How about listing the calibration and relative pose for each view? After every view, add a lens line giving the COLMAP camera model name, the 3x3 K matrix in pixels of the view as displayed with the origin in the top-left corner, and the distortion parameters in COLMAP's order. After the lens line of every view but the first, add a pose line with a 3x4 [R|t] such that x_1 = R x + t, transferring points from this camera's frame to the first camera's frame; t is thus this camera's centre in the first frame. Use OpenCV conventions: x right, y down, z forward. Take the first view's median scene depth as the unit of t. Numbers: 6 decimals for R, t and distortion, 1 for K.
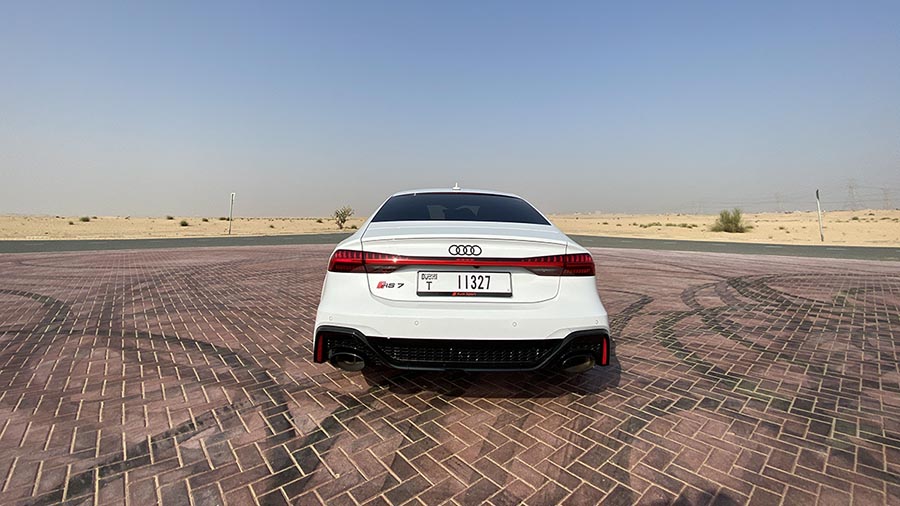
lens RADIAL K [[369.2, 0, 446.8], [0, 369.2, 162.7], [0, 0, 1]] dist [-0.011610, -0.000839]
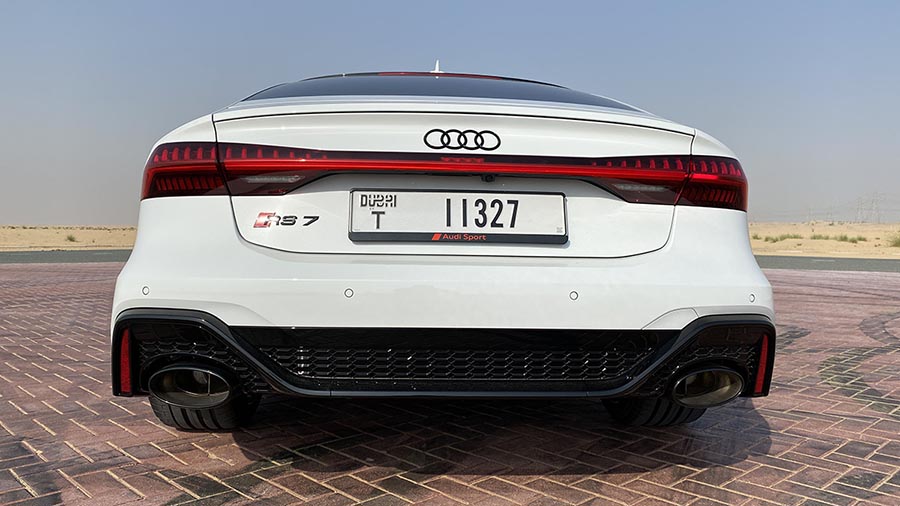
lens RADIAL K [[696.7, 0, 452.8], [0, 696.7, 225.8], [0, 0, 1]] dist [0.003491, -0.001855]
pose [[0.998195, 0.002984, 0.059974, -0.008535], [-0.011728, 0.989218, 0.145983, 0.206420], [-0.058892, -0.146423, 0.987468, 0.178070]]
